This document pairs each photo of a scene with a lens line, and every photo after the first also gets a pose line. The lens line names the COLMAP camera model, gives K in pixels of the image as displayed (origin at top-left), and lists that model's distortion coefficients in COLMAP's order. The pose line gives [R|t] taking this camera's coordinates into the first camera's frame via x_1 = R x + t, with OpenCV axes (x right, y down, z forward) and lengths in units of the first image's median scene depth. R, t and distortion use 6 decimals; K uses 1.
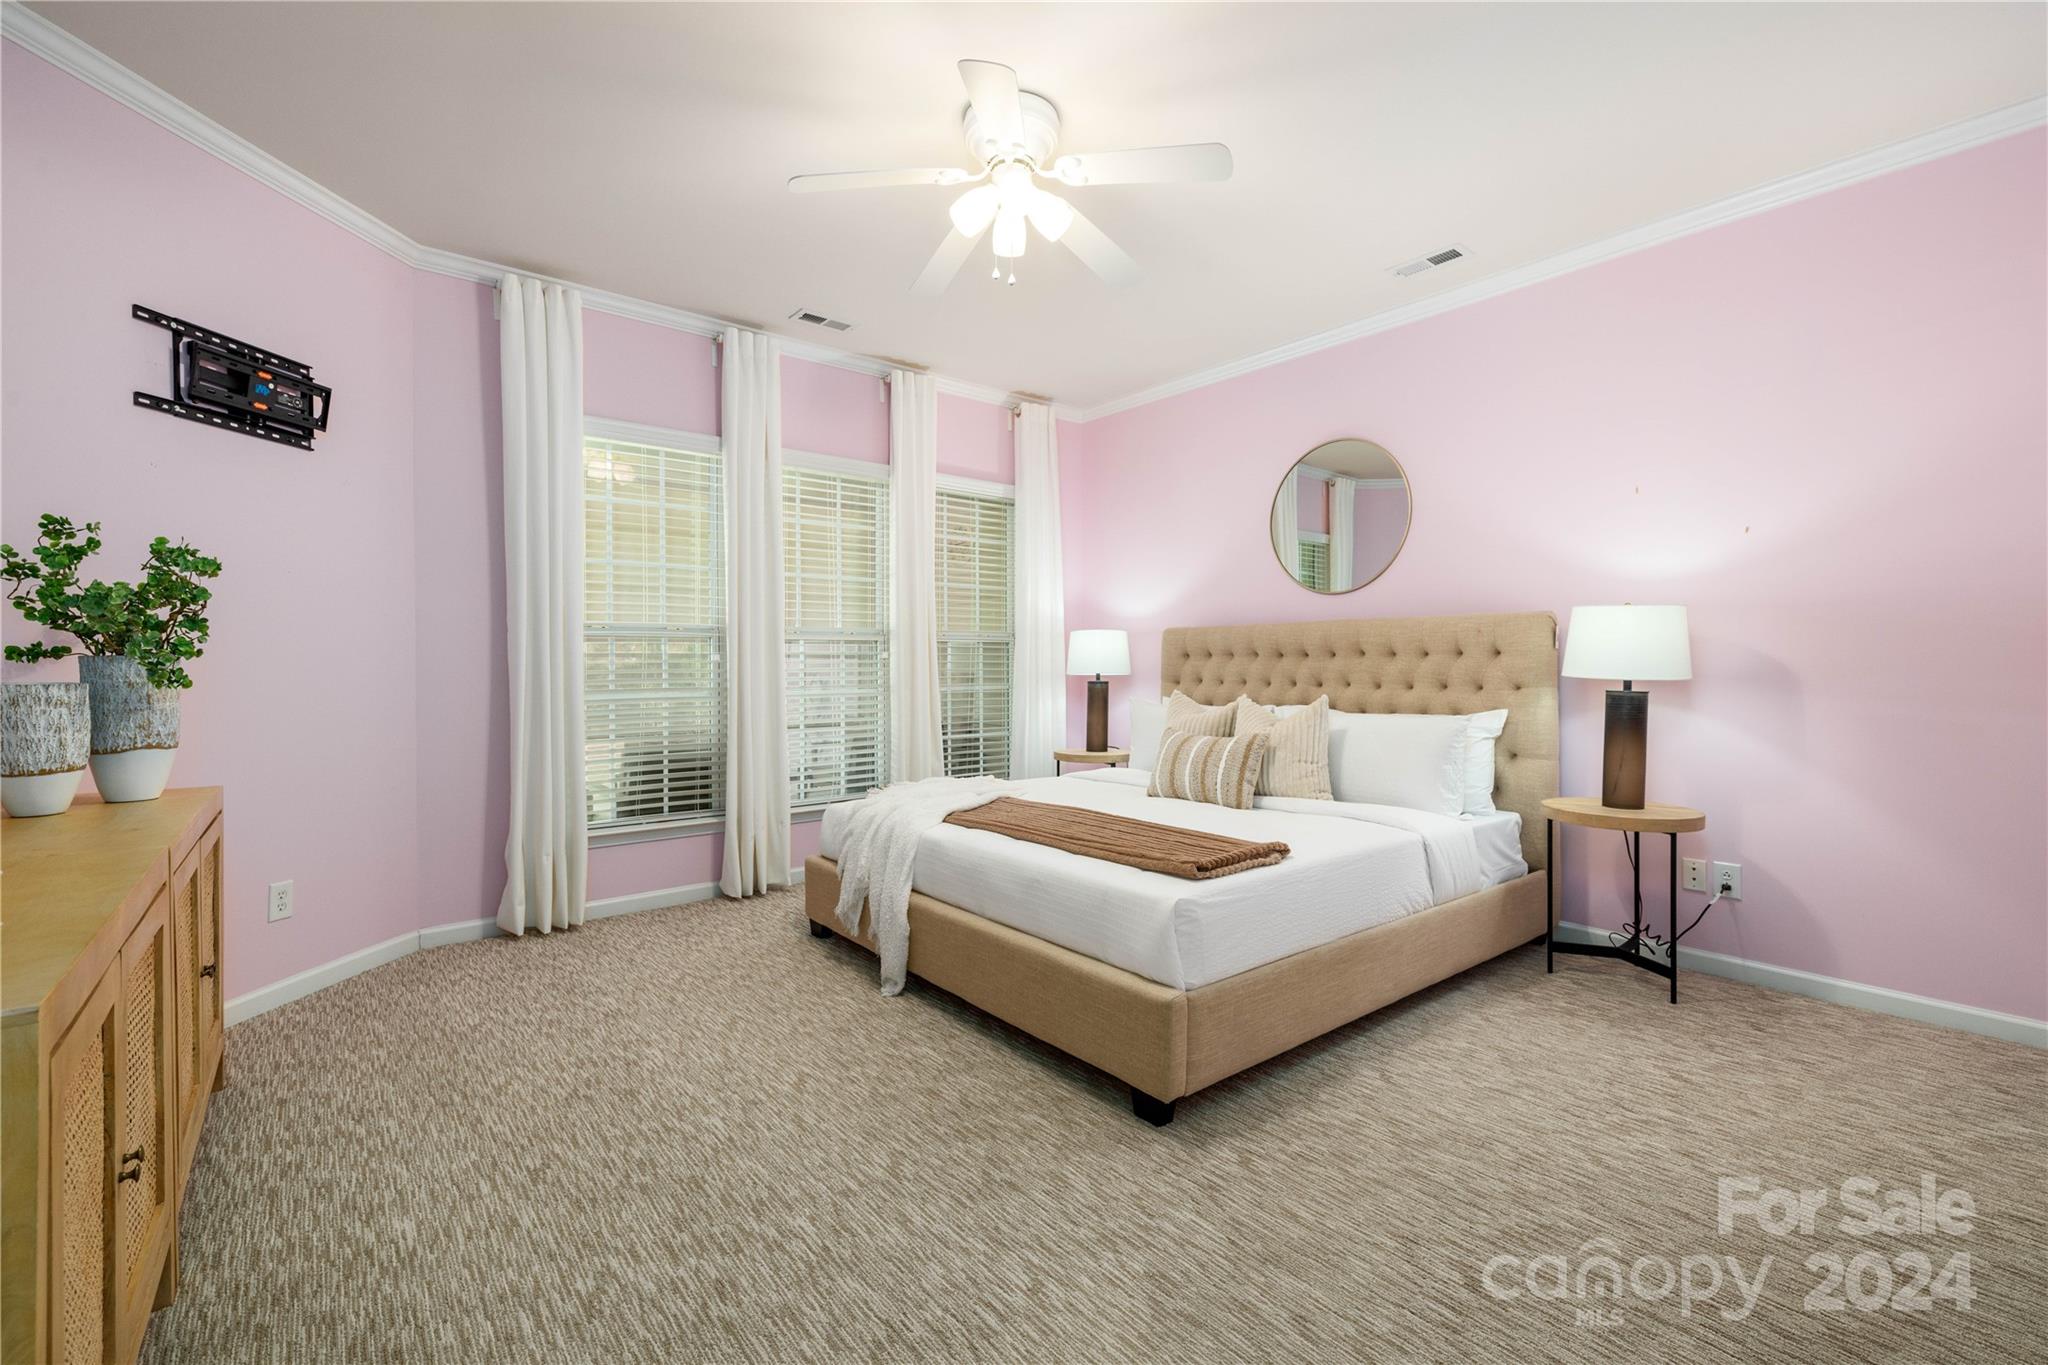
lens RADIAL K [[861.7, 0, 1029.6], [0, 861.7, 660.8], [0, 0, 1]] dist [-0.001541, 0.000404]
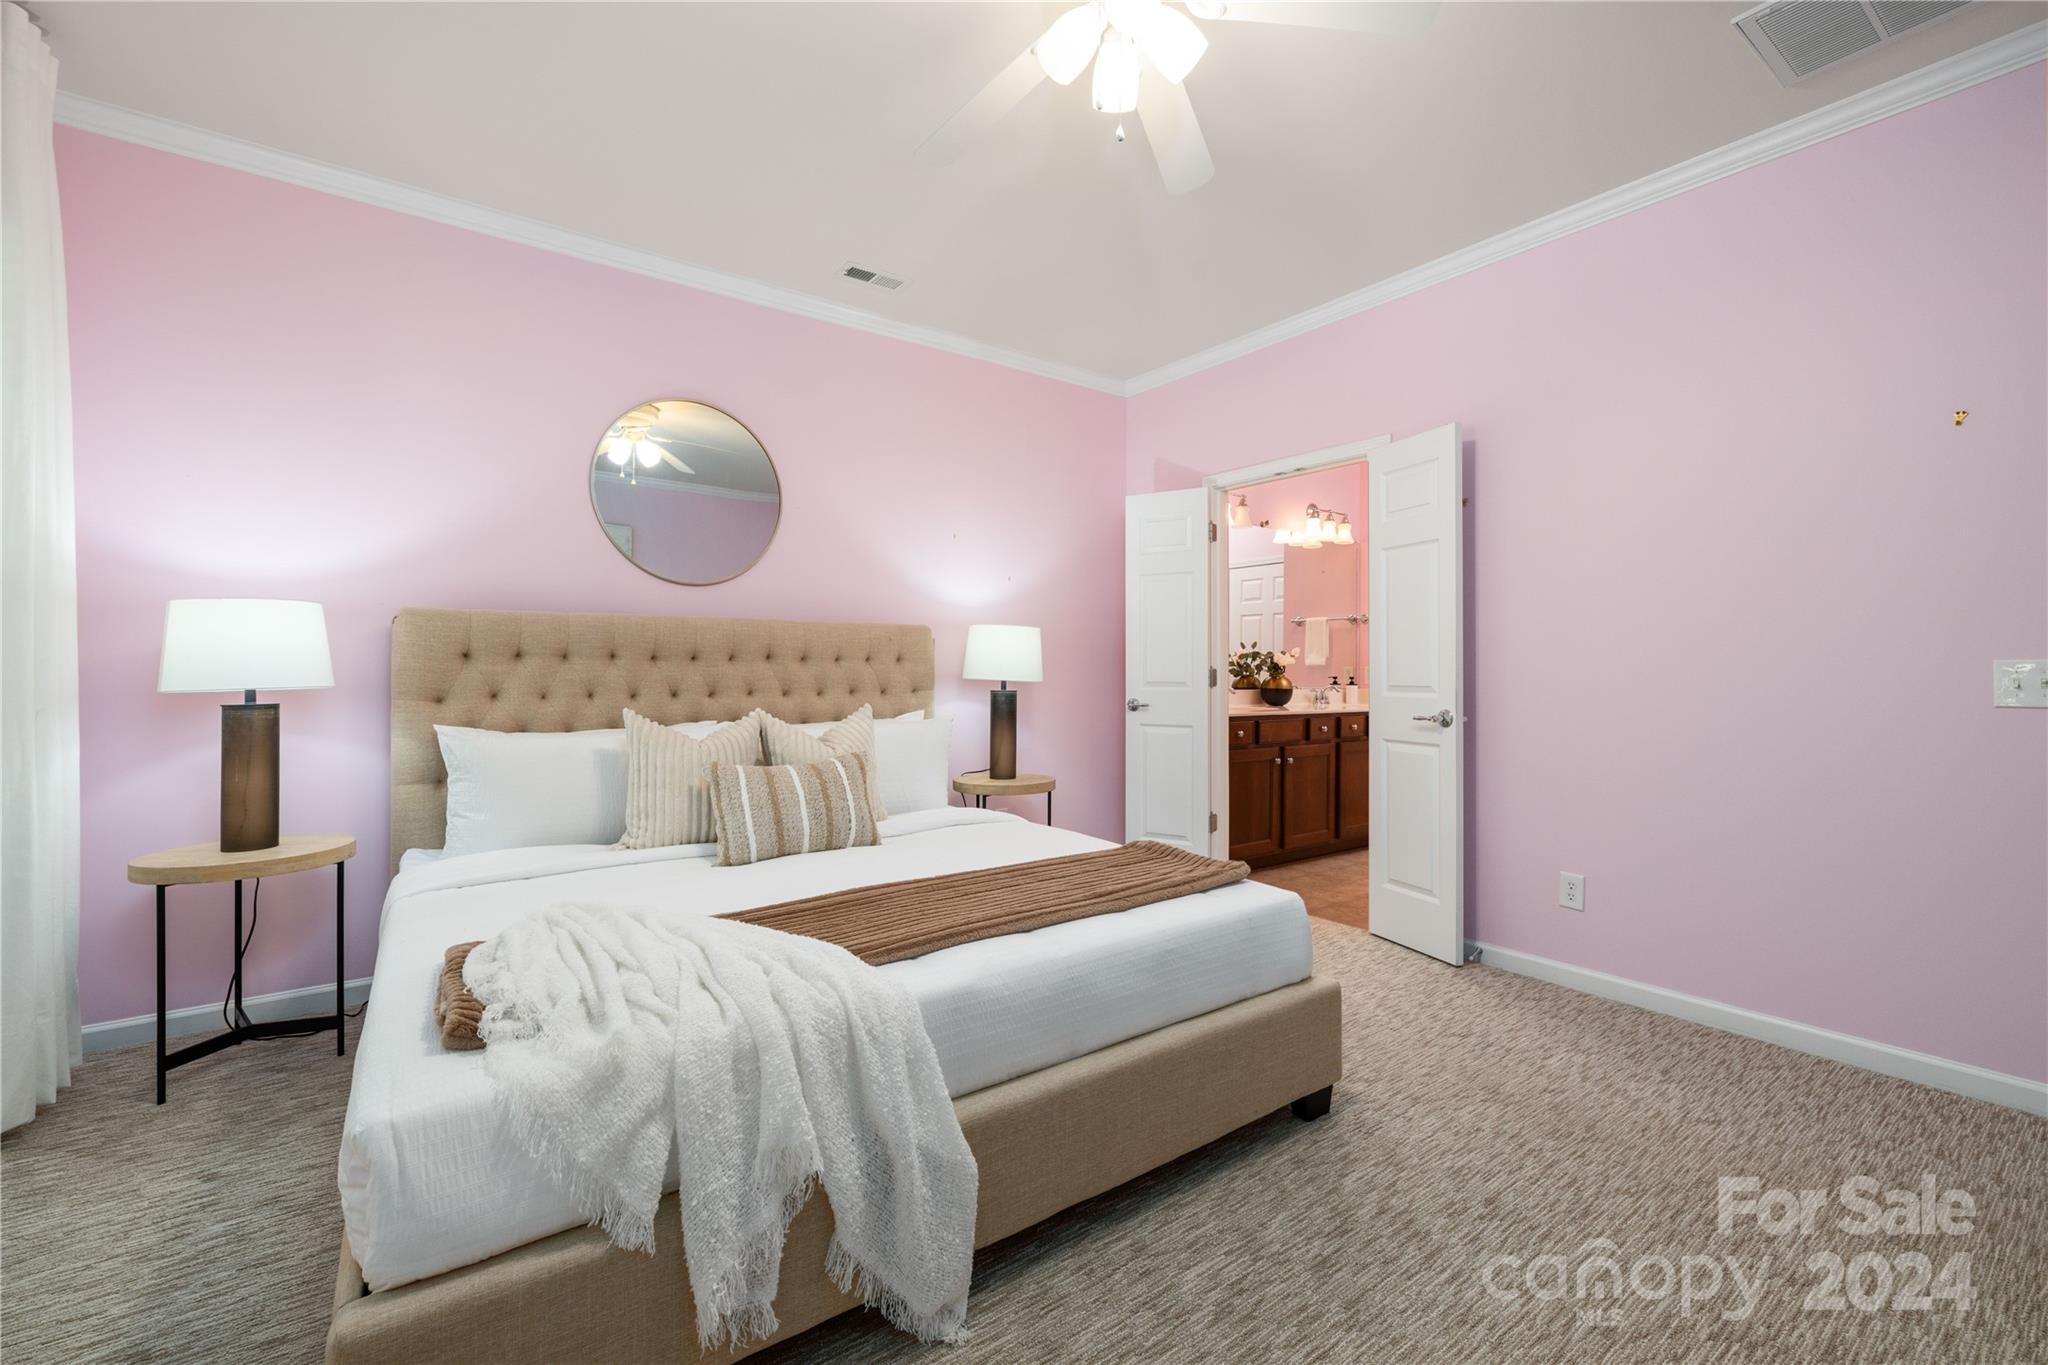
lens RADIAL K [[861.7, 0, 1029.6], [0, 861.7, 660.8], [0, 0, 1]] dist [-0.001541, 0.000404]
pose [[0.063184, 0.011875, 0.997931, -0.569773], [-0.001872, 0.999929, -0.011781, 0.005979], [-0.998000, -0.001124, 0.063201, 0.804471]]
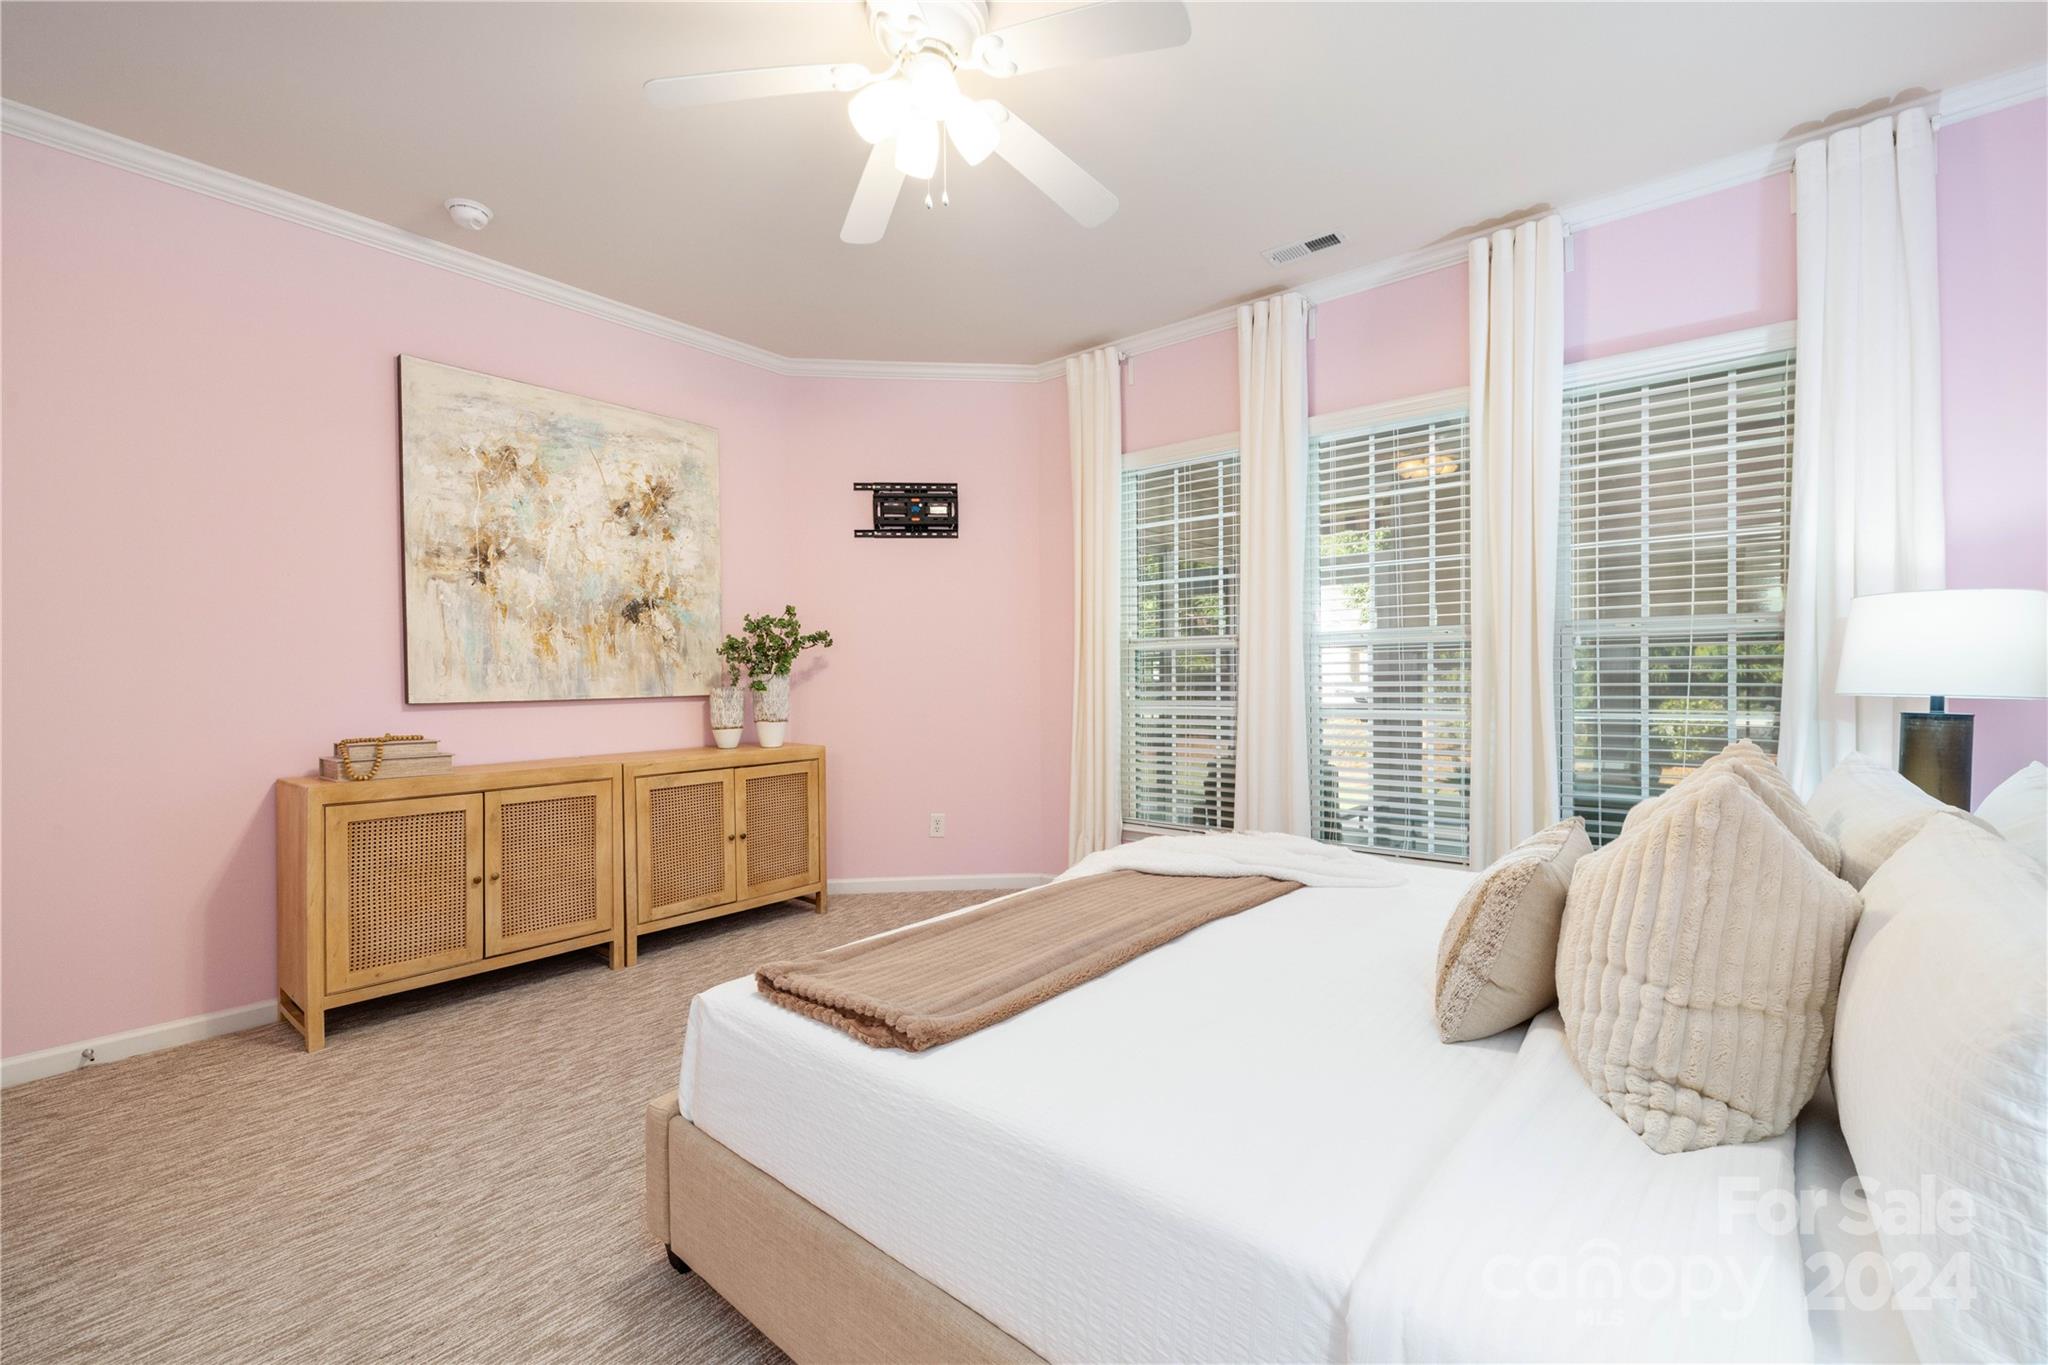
lens RADIAL K [[862.6, 0, 1025.4], [0, 862.6, 668.8], [0, 0, 1]] dist [-0.000435, 0.000260]
pose [[0.196568, -0.009013, -0.980449, 0.621774], [0.010447, 0.999920, -0.007097, 0.001564], [0.980434, -0.008848, 0.196647, 0.727572]]
